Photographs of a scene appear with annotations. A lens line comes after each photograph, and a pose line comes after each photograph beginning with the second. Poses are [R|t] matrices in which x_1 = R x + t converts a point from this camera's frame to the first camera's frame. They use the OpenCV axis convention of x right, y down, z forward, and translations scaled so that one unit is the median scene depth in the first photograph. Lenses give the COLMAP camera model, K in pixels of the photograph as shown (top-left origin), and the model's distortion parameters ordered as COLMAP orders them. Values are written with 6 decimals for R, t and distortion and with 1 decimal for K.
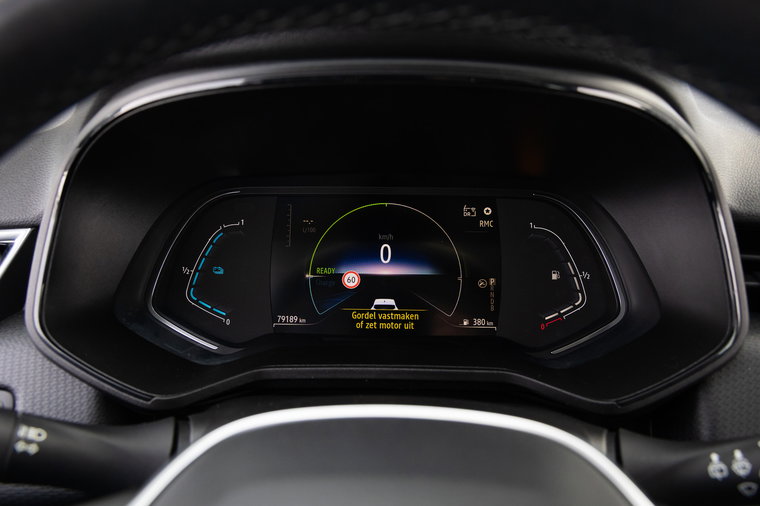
lens RADIAL K [[636.2, 0, 380.0], [0, 636.2, 253.0], [0, 0, 1]] dist [-0.001077, -0.002908]
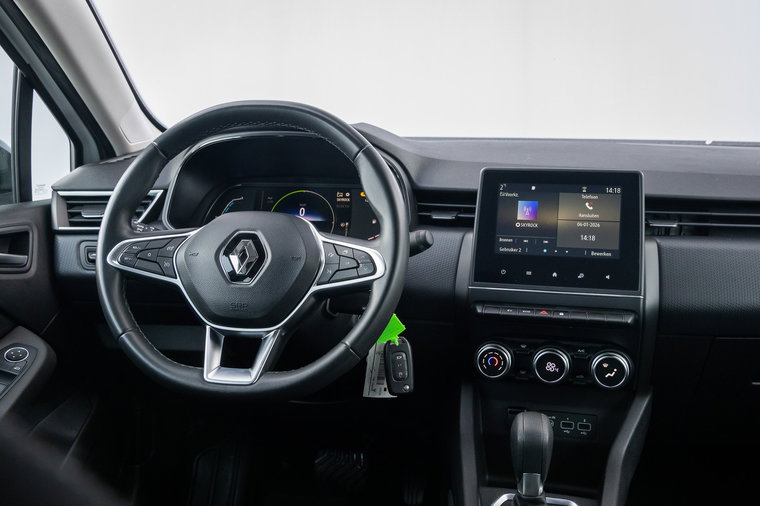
lens RADIAL K [[824.4, 0, 380.0], [0, 824.4, 253.0], [0, 0, 1]] dist [-0.006049, 0.013032]
pose [[0.993853, 0.016121, -0.109528, 0.622221], [-0.030990, 0.990300, -0.135445, 0.547108], [0.106282, 0.138006, 0.984712, -1.898090]]
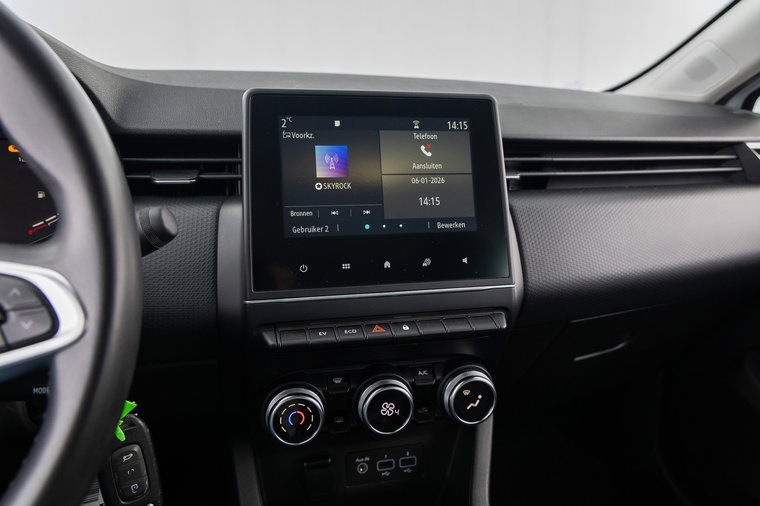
lens RADIAL K [[591.5, 0, 380.0], [0, 591.5, 253.0], [0, 0, 1]] dist [-0.007403, 0.001571]
pose [[0.921140, -0.083406, 0.380191, 0.449715], [0.105530, 0.993702, -0.037683, 0.279261], [-0.374654, 0.074833, 0.924140, -0.406032]]
